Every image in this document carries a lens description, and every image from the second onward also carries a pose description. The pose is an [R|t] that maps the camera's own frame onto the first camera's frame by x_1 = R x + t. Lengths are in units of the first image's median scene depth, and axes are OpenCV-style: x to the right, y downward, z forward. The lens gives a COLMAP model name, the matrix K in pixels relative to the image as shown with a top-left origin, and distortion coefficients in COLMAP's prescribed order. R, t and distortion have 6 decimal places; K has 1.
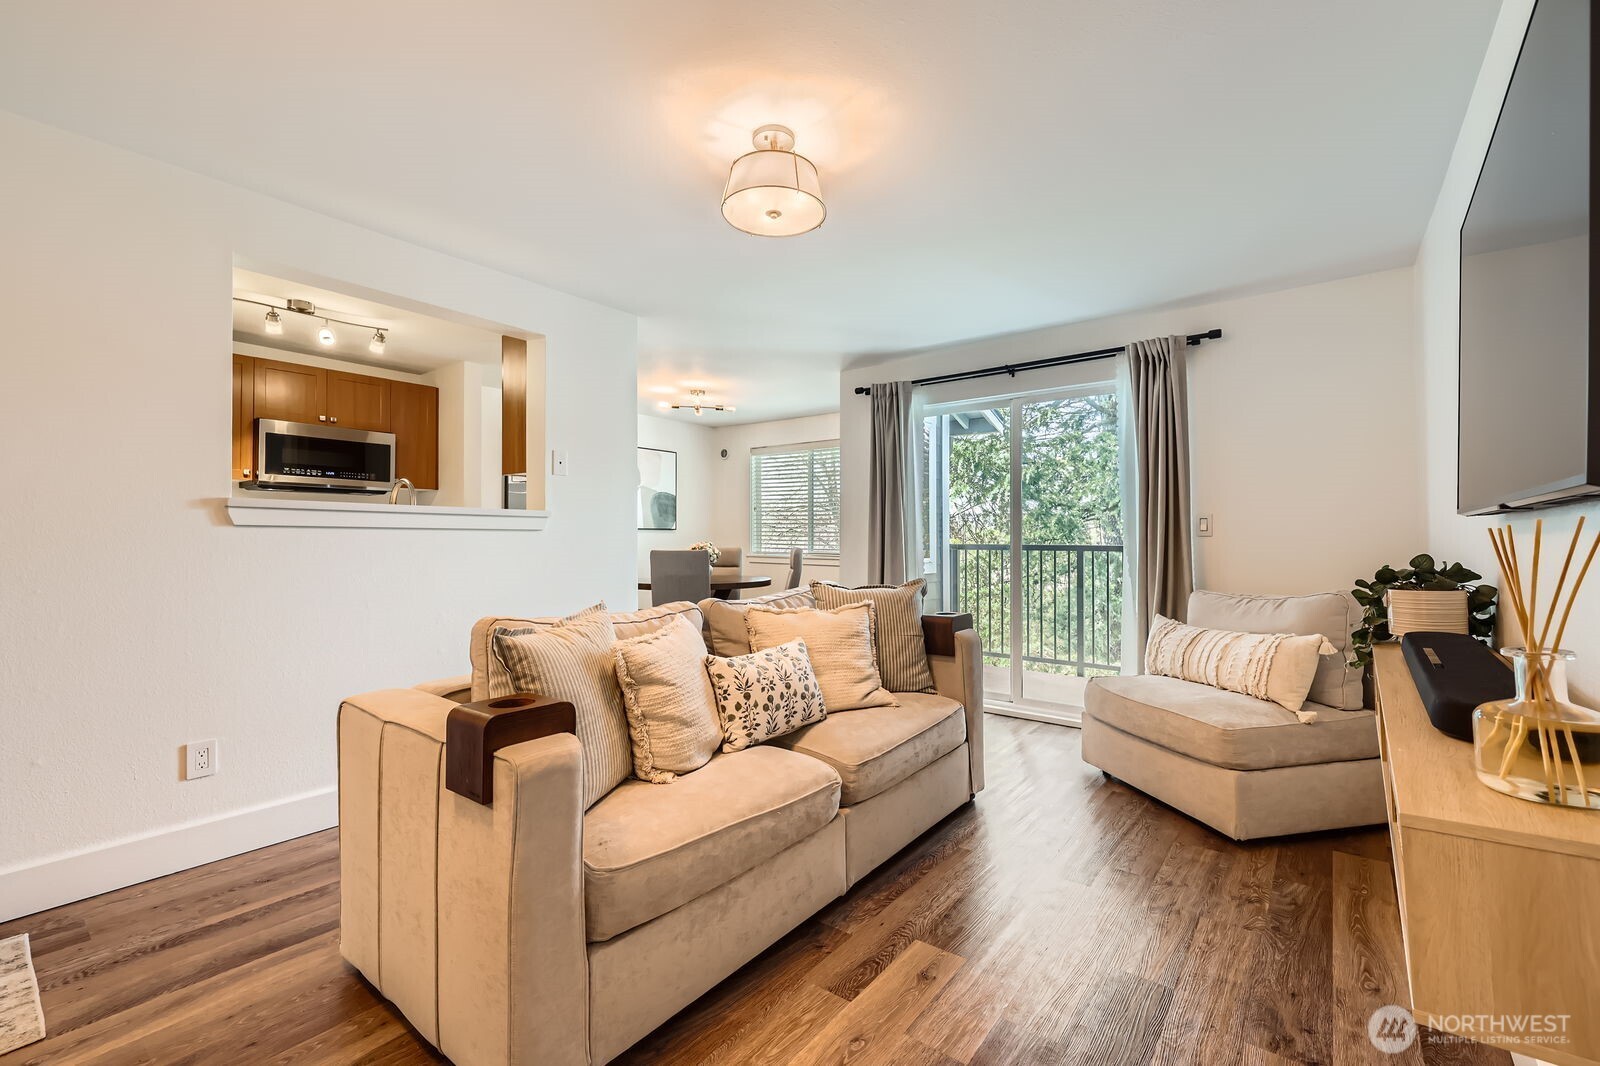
lens RADIAL K [[669.4, 0, 798.8], [0, 669.4, 536.8], [0, 0, 1]] dist [0.009031, 0.000112]
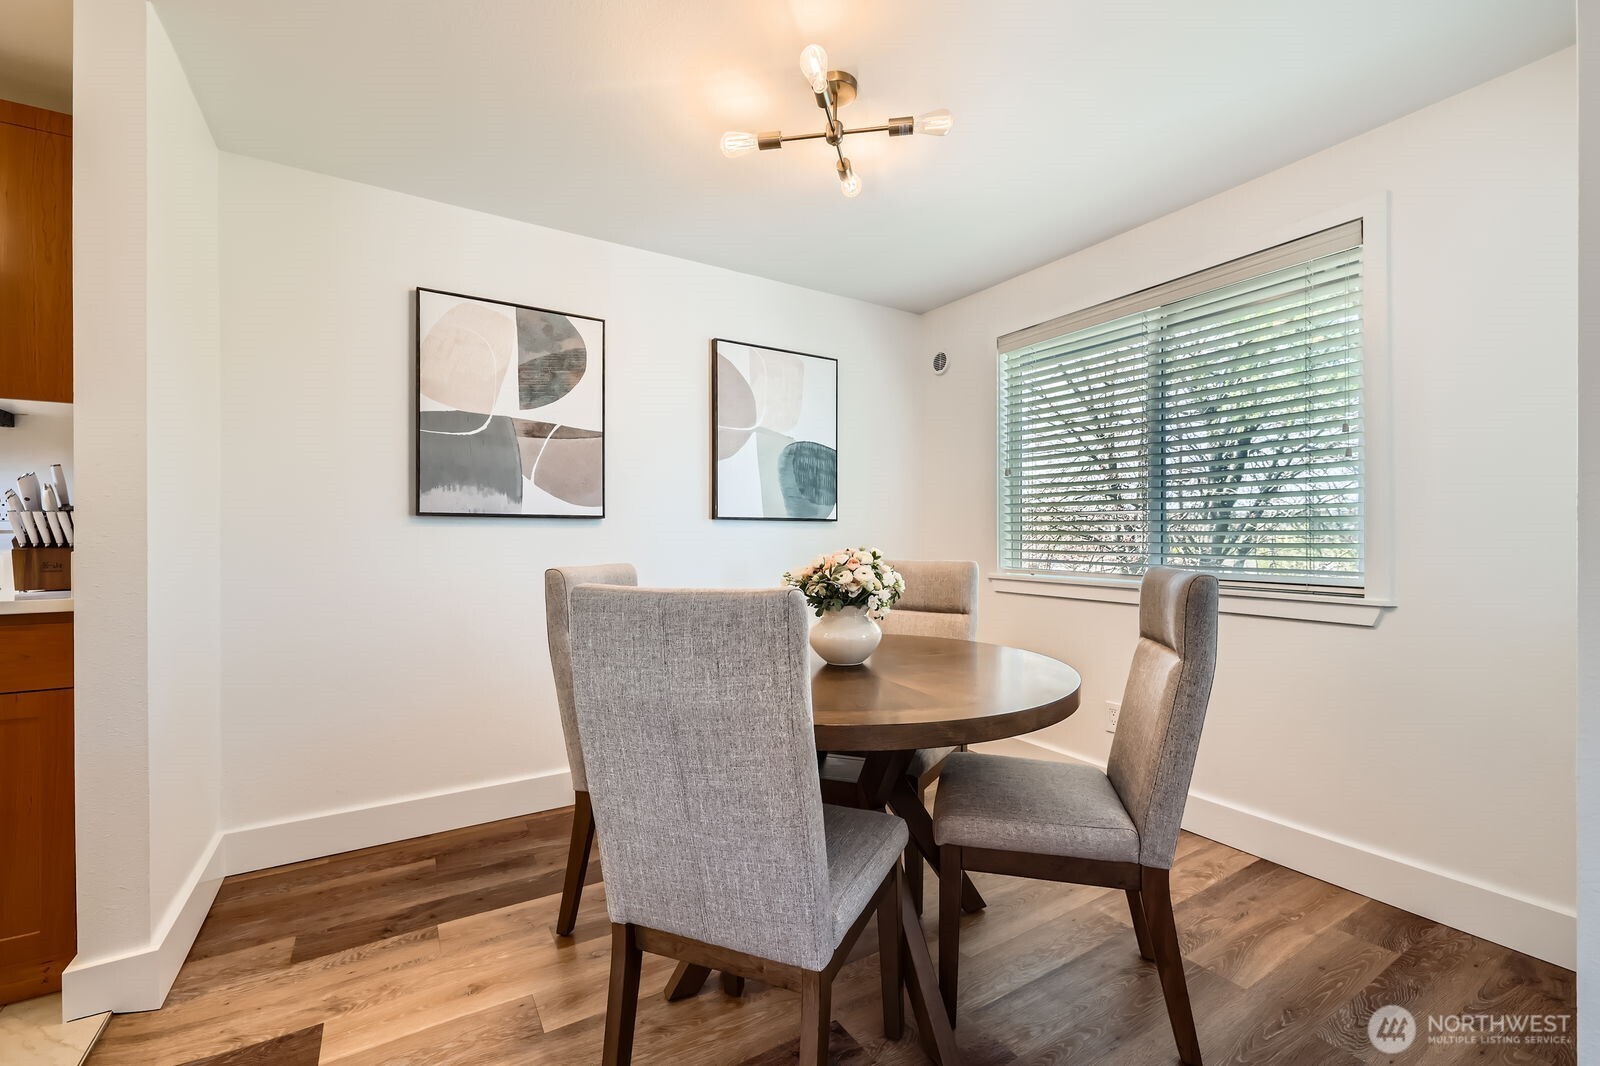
lens RADIAL K [[669.4, 0, 810.7], [0, 669.4, 528.6], [0, 0, 1]] dist [0.009031, 0.000112]
pose [[0.940516, -0.012594, -0.339515, -0.039416], [0.009309, 0.999893, -0.011301, 0.000194], [0.339621, 0.007468, 0.940533, 0.554362]]
